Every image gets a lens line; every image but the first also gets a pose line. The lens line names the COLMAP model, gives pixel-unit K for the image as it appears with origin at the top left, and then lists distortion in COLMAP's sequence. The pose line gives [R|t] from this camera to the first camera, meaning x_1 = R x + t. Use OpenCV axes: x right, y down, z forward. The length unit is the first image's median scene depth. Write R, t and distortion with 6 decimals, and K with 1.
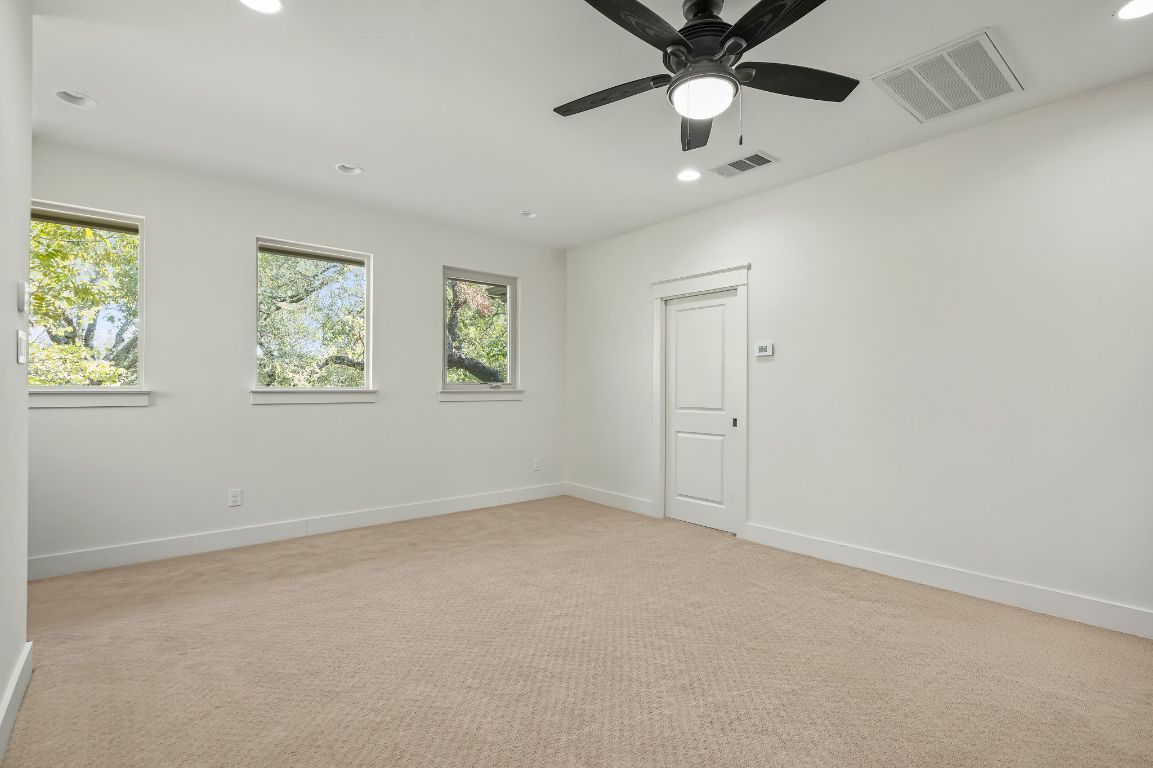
lens RADIAL K [[533.0, 0, 575.4], [0, 533.0, 390.0], [0, 0, 1]] dist [-0.003410, -0.001566]
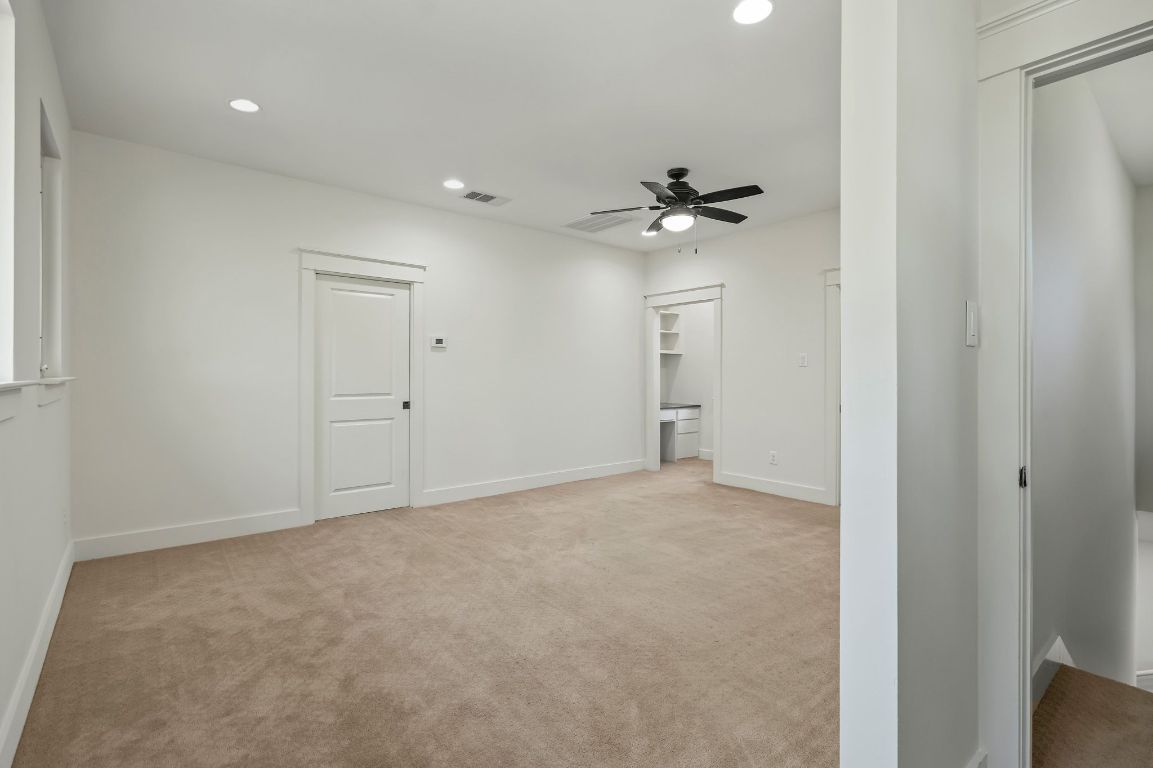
lens RADIAL K [[533.0, 0, 575.3], [0, 533.0, 376.3], [0, 0, 1]] dist [-0.003410, -0.001566]
pose [[0.006469, -0.000952, 0.999979, -0.775872], [0.004389, 0.999990, 0.000924, 0.001871], [-0.999969, 0.004383, 0.006473, 0.630369]]
